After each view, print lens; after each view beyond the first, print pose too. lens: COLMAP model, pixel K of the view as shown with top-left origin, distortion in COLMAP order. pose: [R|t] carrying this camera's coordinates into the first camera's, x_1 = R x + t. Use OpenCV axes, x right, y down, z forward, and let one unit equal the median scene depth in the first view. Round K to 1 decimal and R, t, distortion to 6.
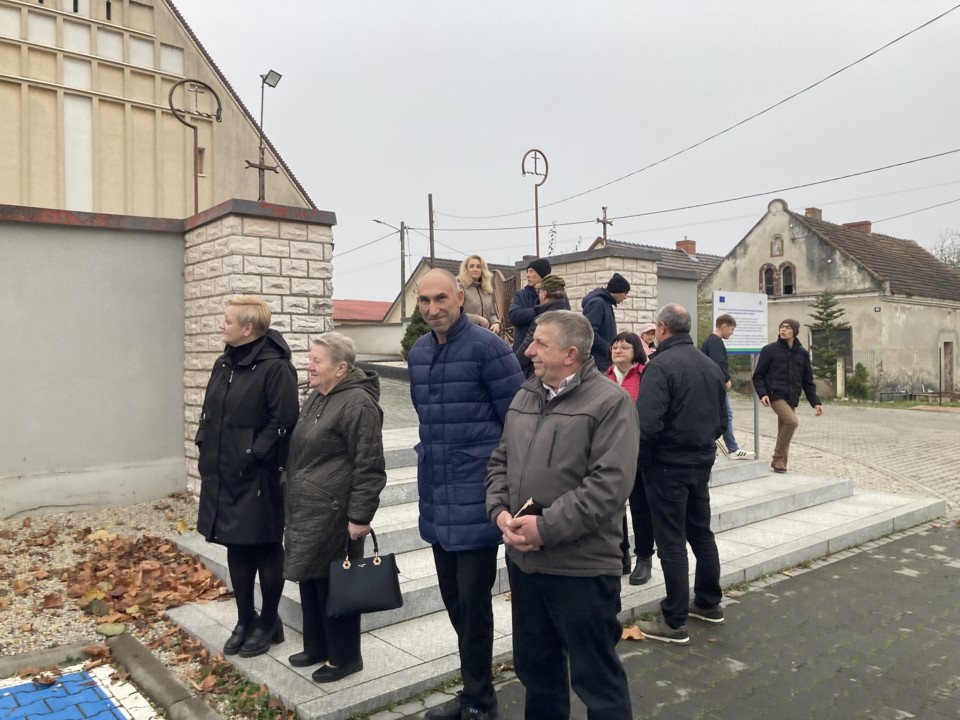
lens RADIAL K [[789.6, 0, 497.2], [0, 789.6, 353.3], [0, 0, 1]] dist [0.013922, 0.007472]
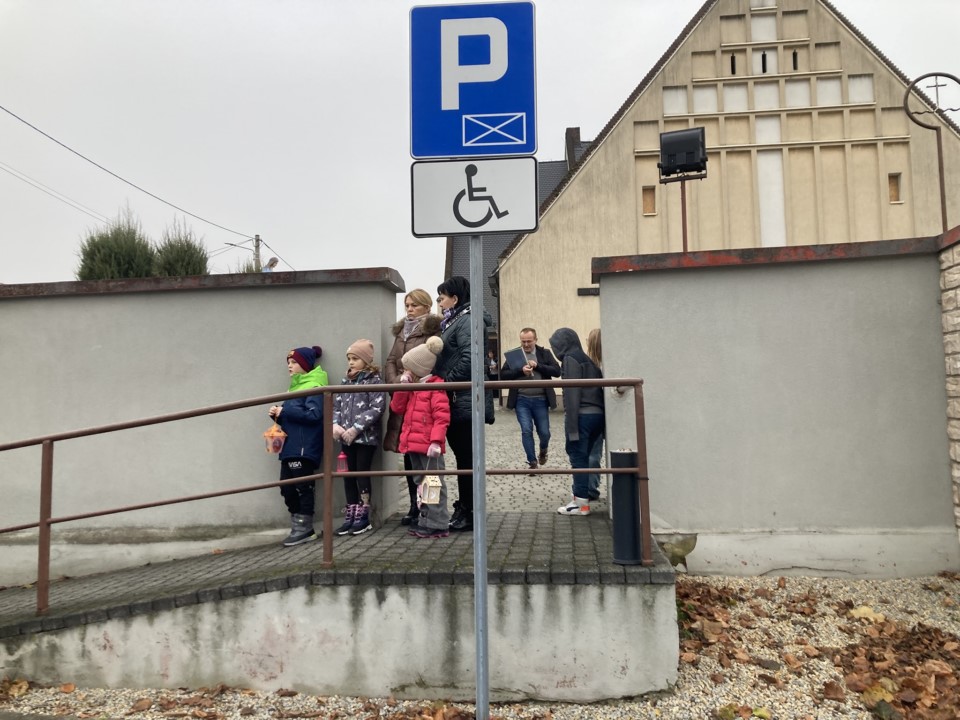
lens RADIAL K [[789.6, 0, 497.2], [0, 789.6, 353.3], [0, 0, 1]] dist [0.013922, 0.007472]
pose [[0.694533, -0.054106, -0.717423, -0.132441], [0.014113, 0.998001, -0.061604, -0.002424], [0.719322, 0.032661, 0.693909, 0.100993]]
